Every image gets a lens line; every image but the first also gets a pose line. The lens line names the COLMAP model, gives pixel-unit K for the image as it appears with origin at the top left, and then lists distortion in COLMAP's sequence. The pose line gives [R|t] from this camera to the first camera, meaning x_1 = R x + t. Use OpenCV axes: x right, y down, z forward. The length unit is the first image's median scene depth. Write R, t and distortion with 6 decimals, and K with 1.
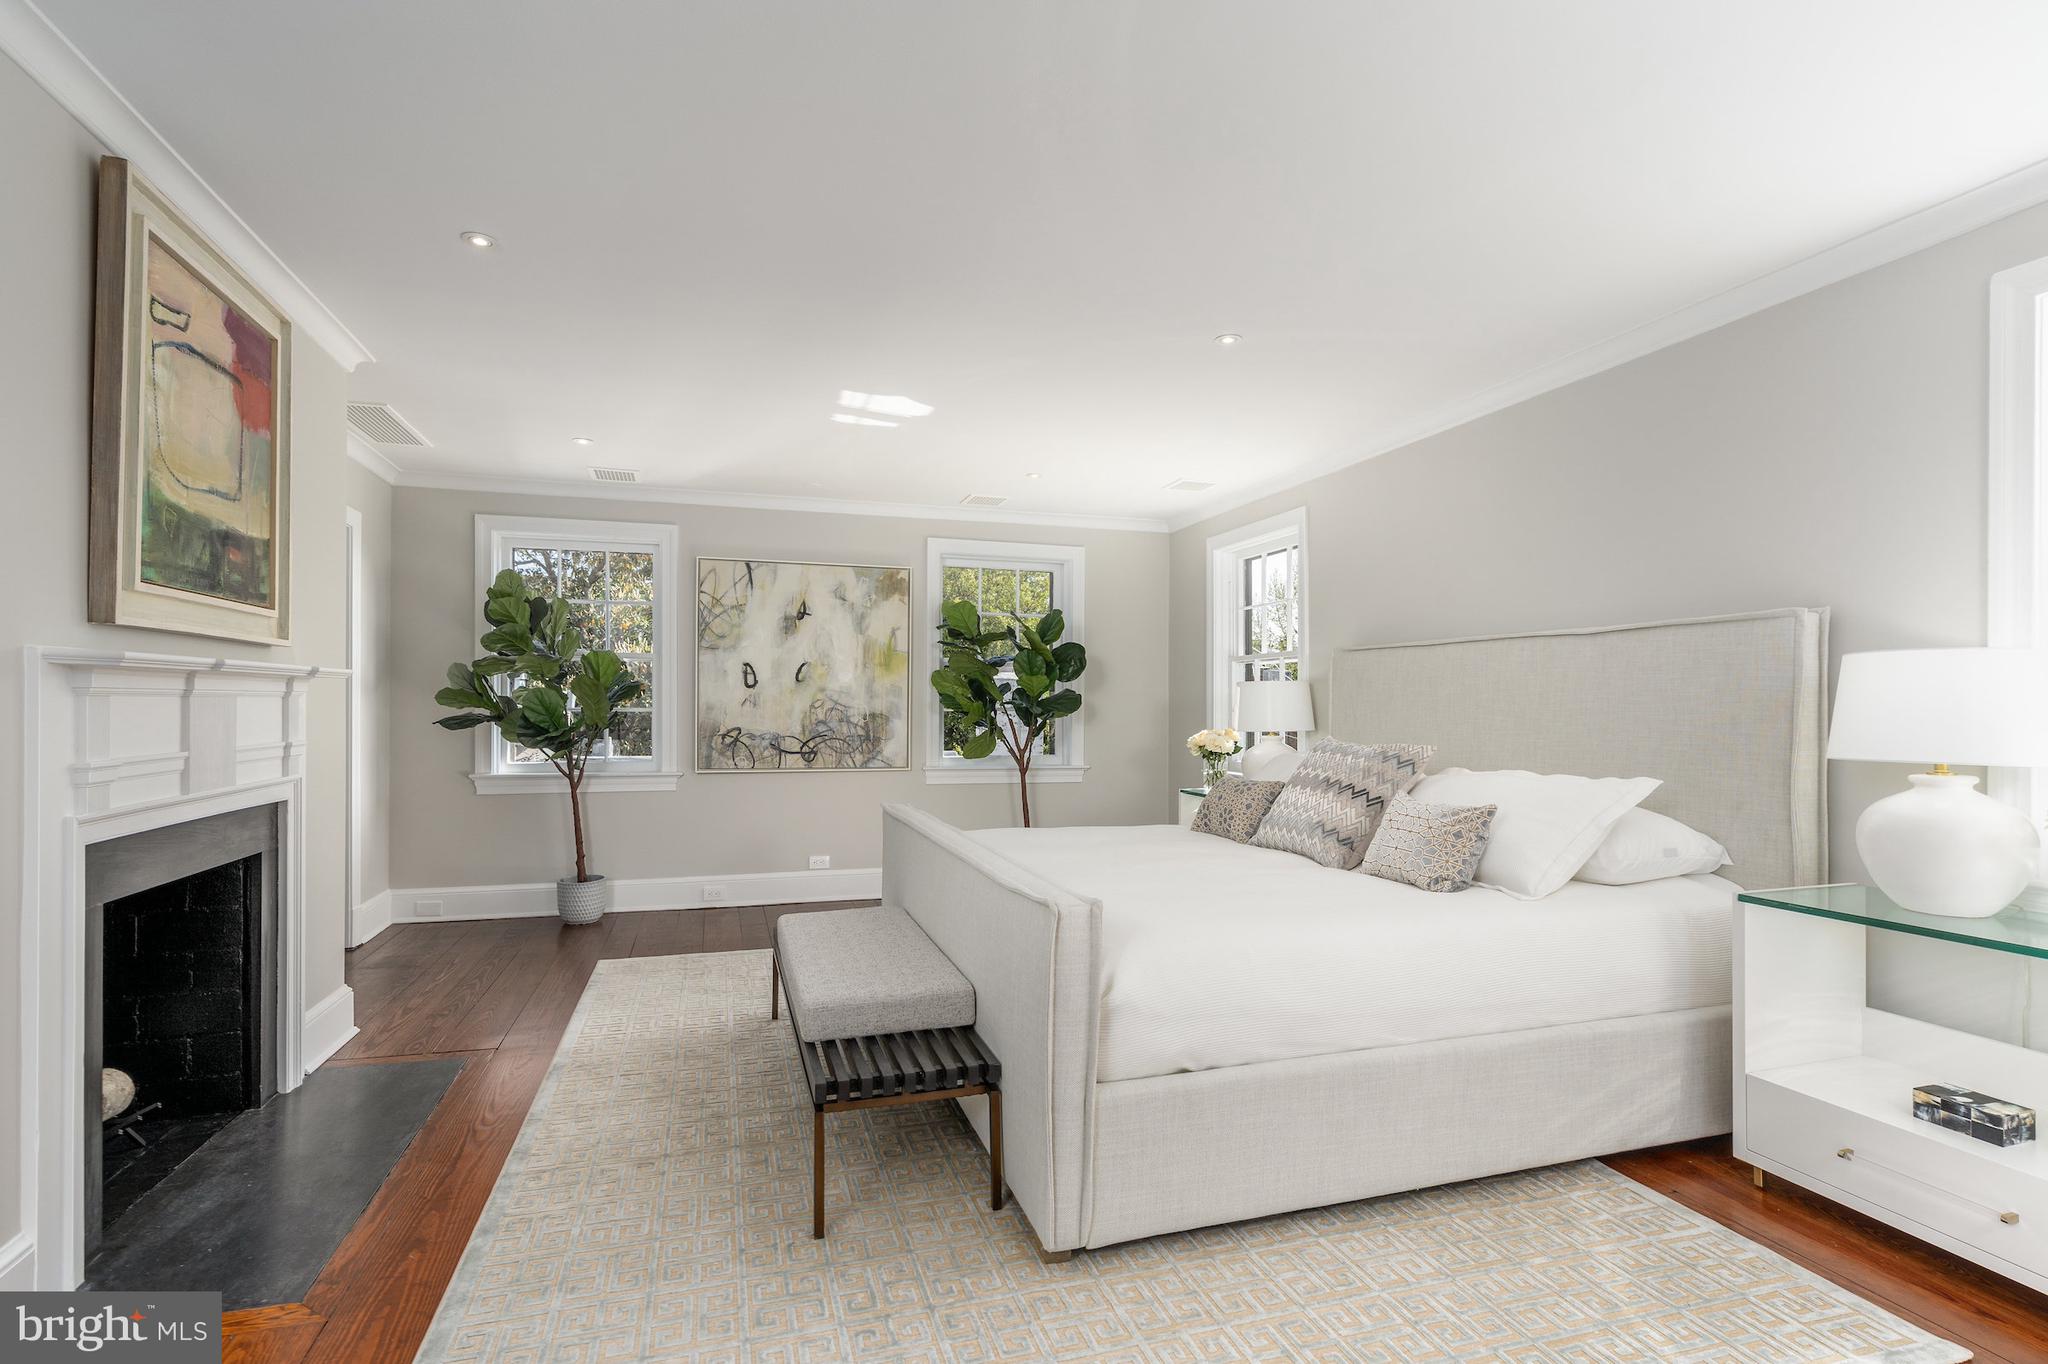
lens RADIAL K [[924.8, 0, 1022.4], [0, 924.8, 693.6], [0, 0, 1]] dist [0.001508, 0.000426]
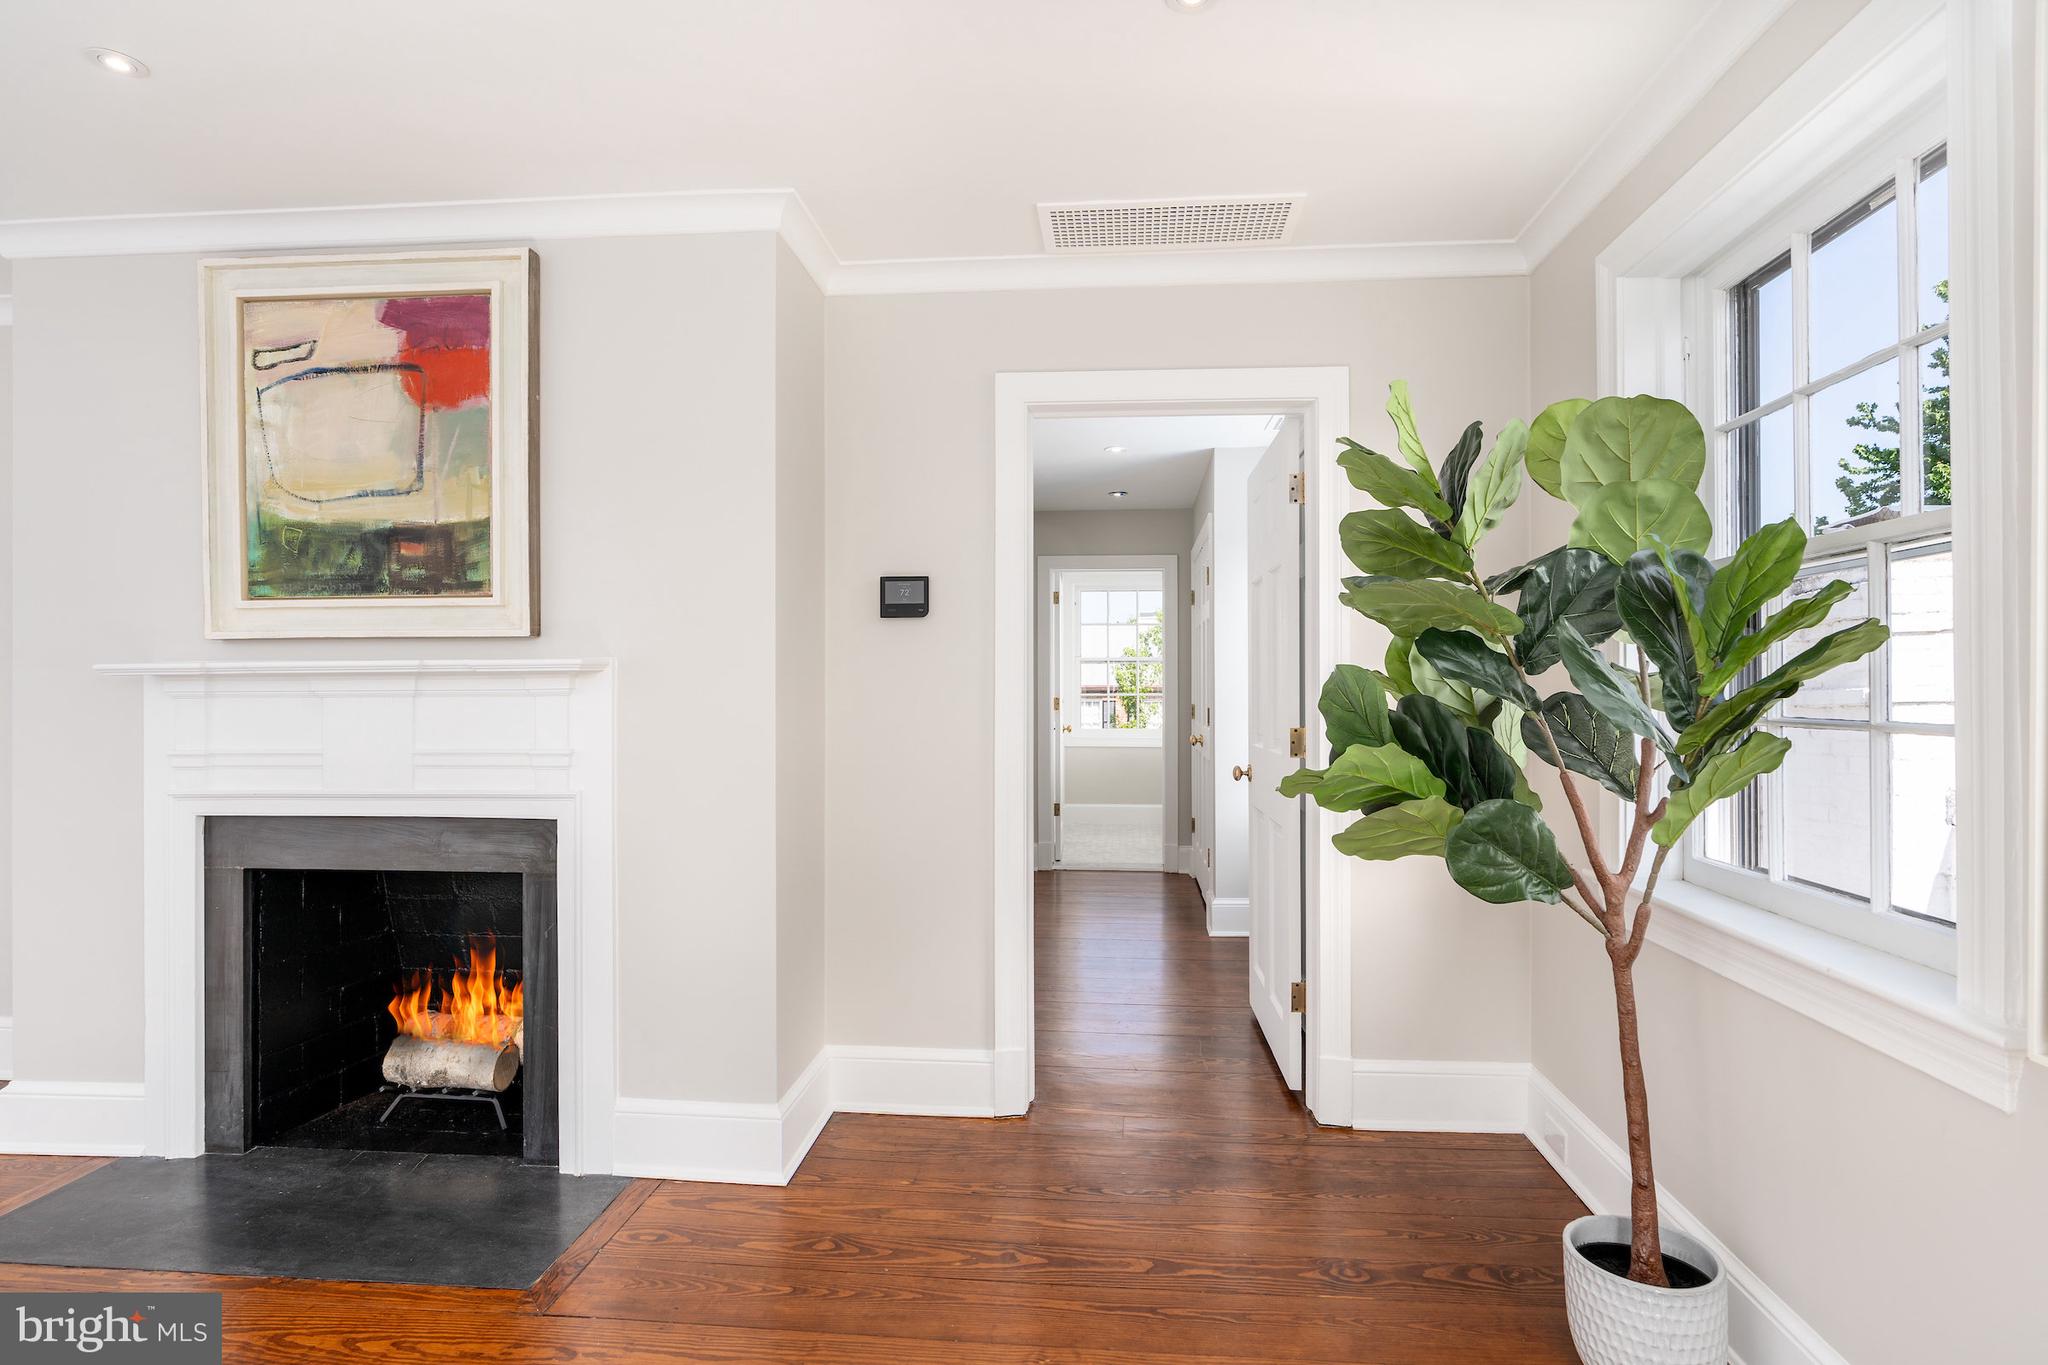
lens RADIAL K [[1003.3, 0, 1025.1], [0, 1003.3, 681.7], [0, 0, 1]] dist [-0.003483, -0.000276]
pose [[-0.393644, -0.006717, -0.919238, -0.154532], [0.012185, 0.999847, -0.012524, 0.008632], [0.919182, -0.016131, -0.393502, 2.077198]]
